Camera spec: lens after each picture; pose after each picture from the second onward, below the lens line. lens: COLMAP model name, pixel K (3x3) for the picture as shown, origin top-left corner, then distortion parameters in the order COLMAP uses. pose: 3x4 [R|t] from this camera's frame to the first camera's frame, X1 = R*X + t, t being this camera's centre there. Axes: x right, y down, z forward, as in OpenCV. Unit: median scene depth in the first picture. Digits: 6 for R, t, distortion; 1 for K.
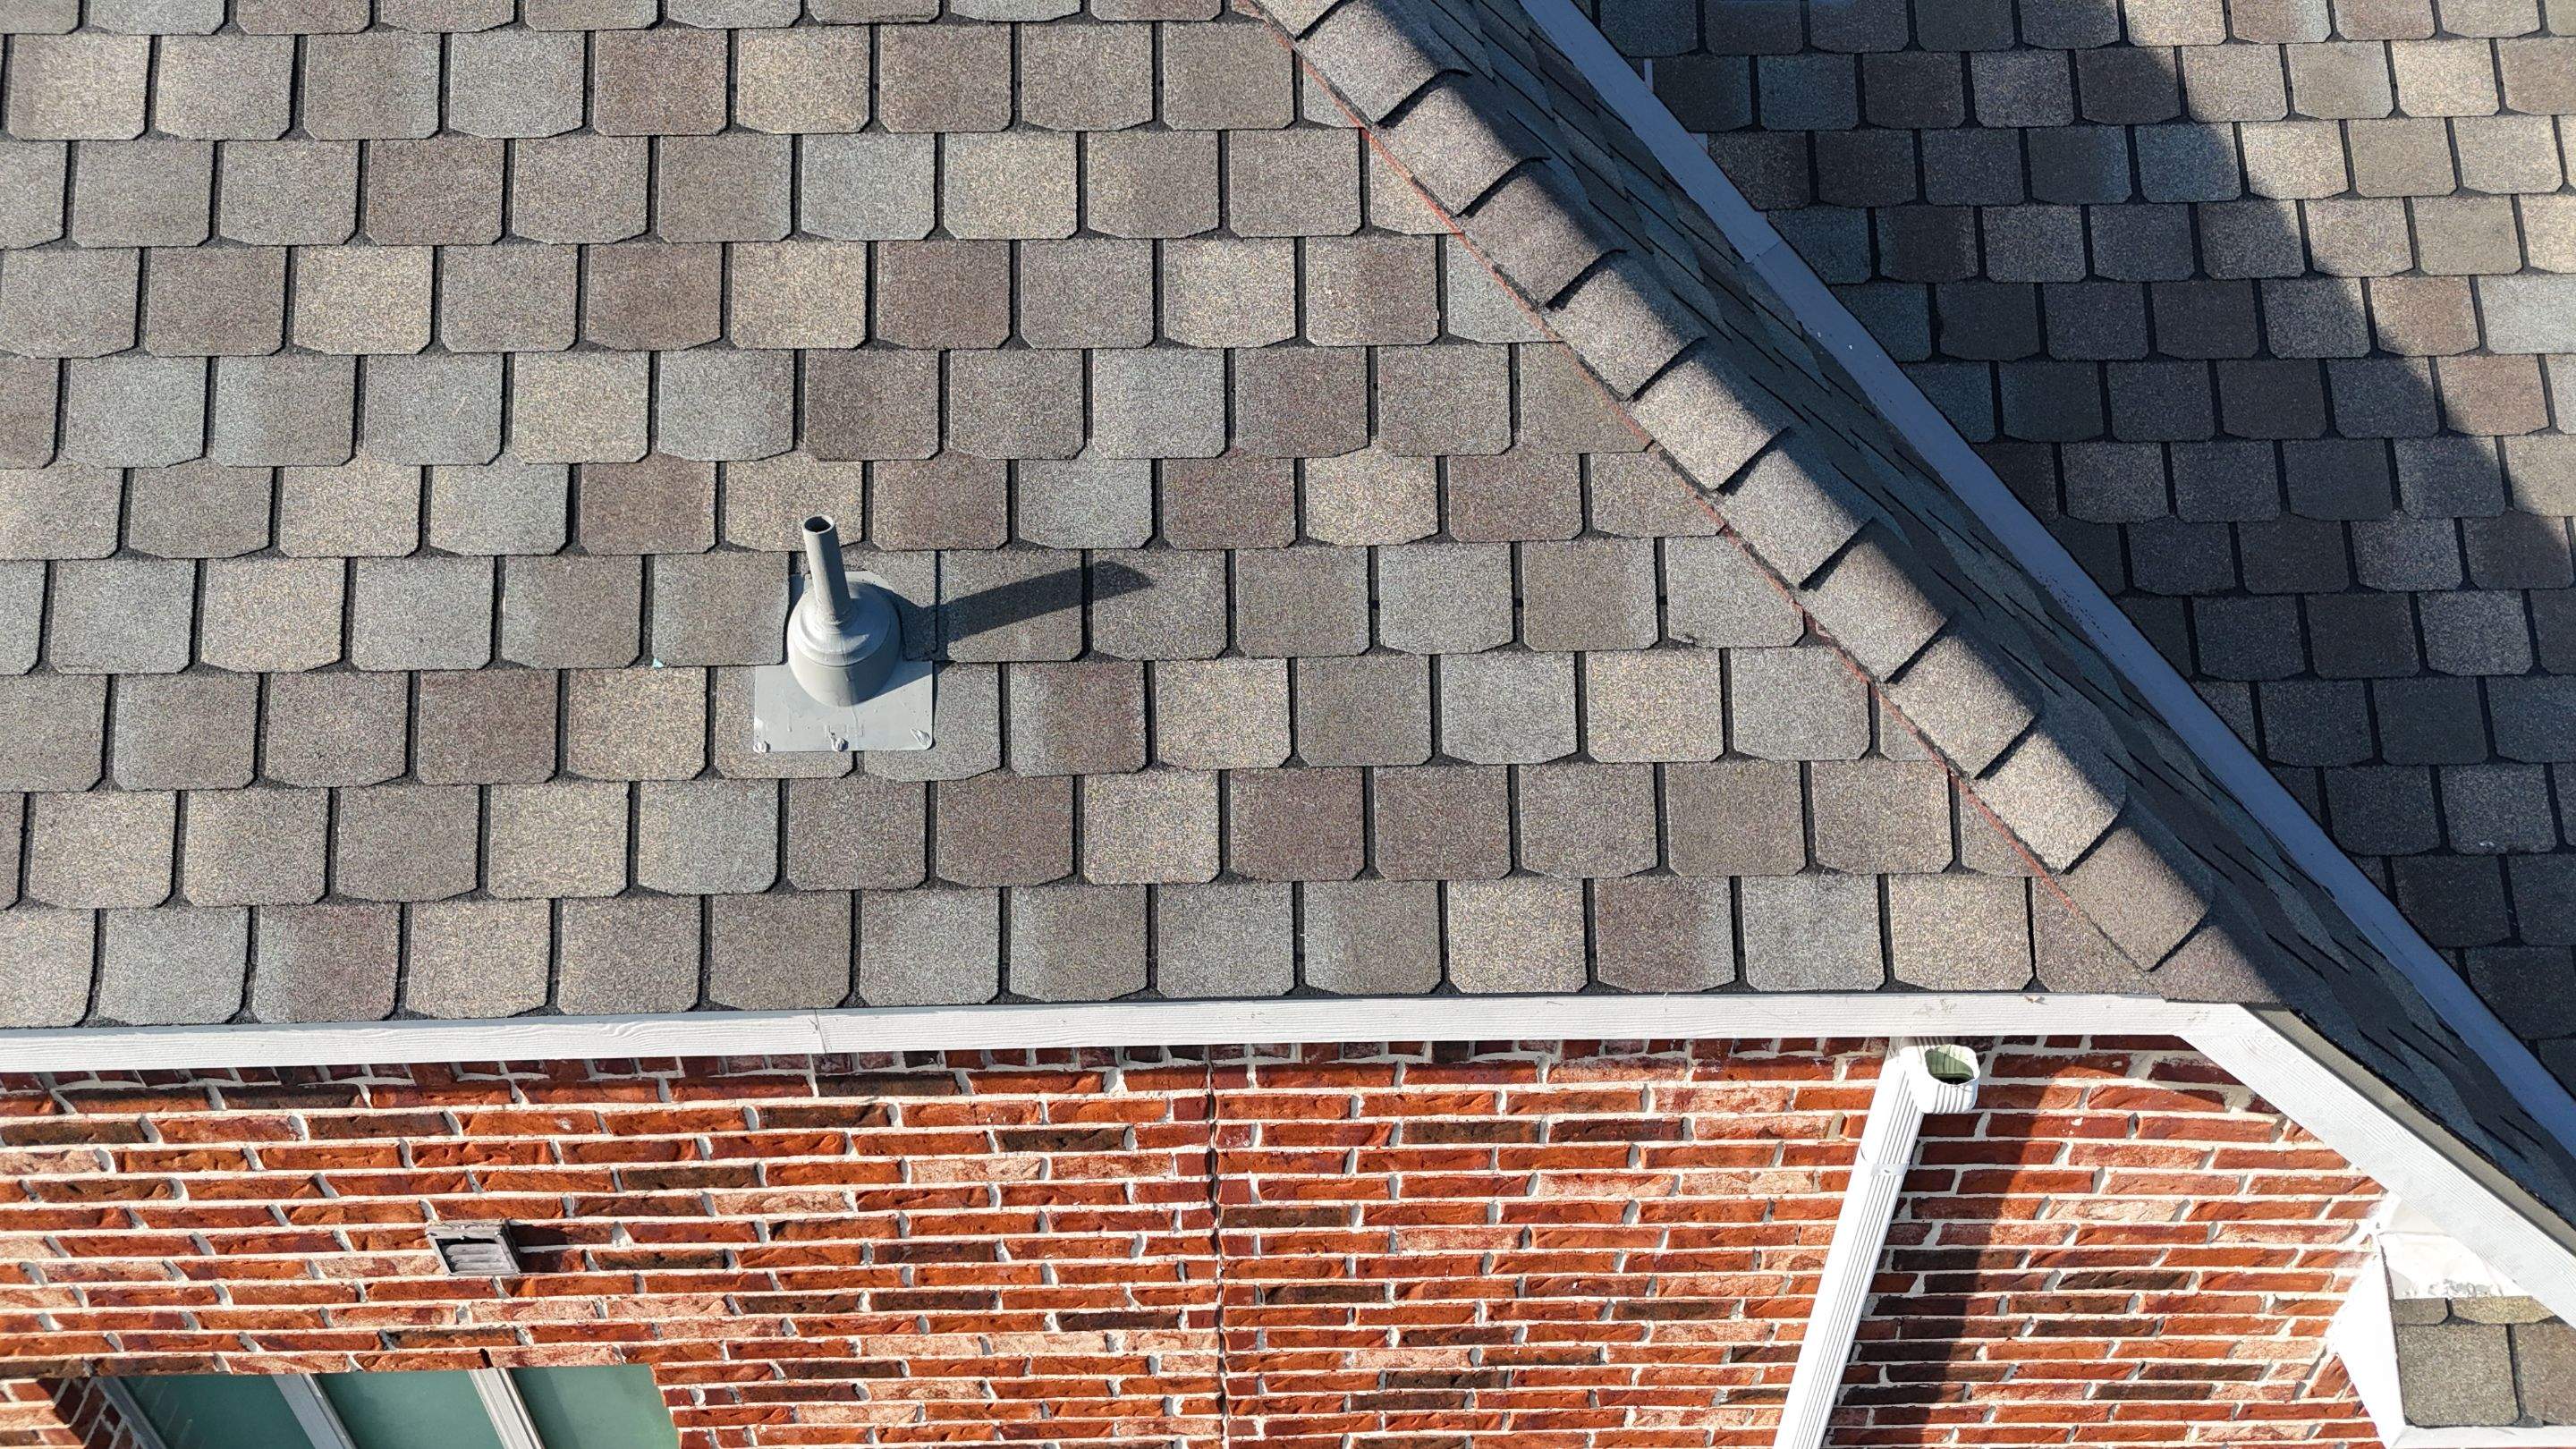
lens RADIAL K [[1902.0, 0, 1192.5], [0, 1902.0, 754.6], [0, 0, 1]] dist [0.054393, -0.053606]
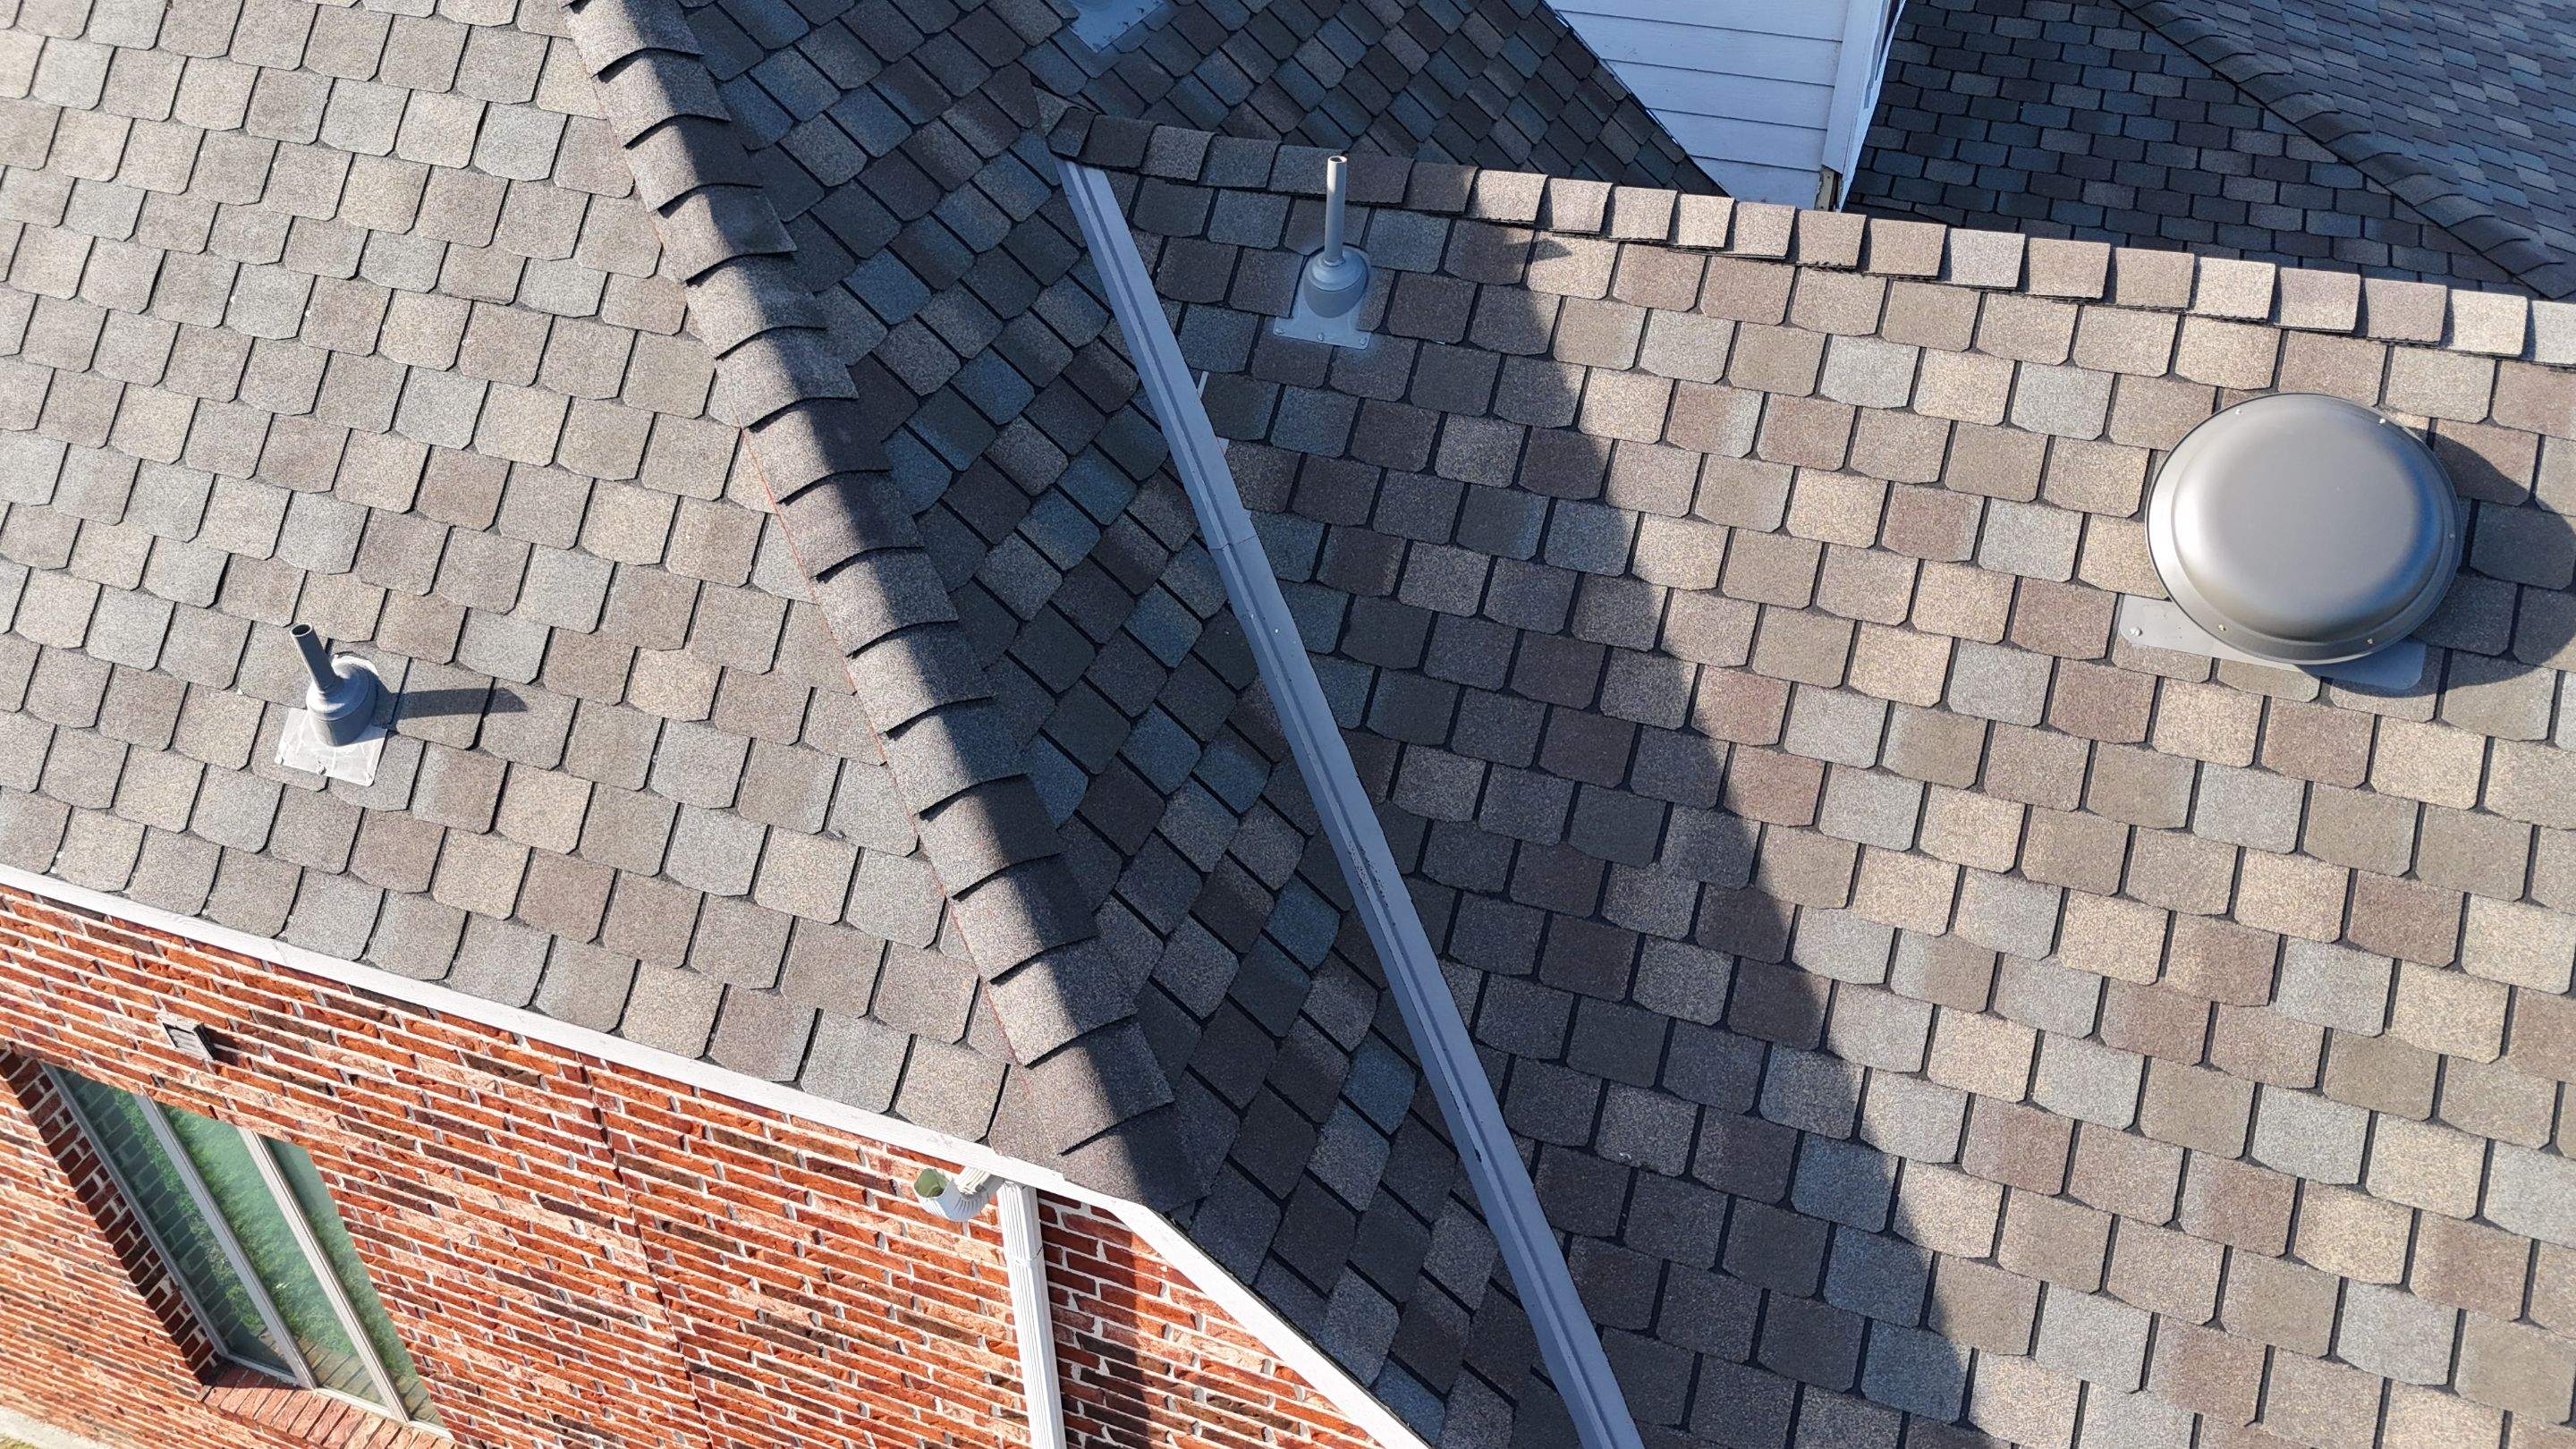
lens RADIAL K [[1902.0, 0, 1290.6], [0, 1902.0, 723.8], [0, 0, 1]] dist [0.054393, -0.053606]
pose [[0.935168, 0.221150, -0.276683, 0.806866], [-0.221732, 0.974658, 0.029597, -0.218463], [0.276217, 0.033671, 0.960505, -0.213943]]
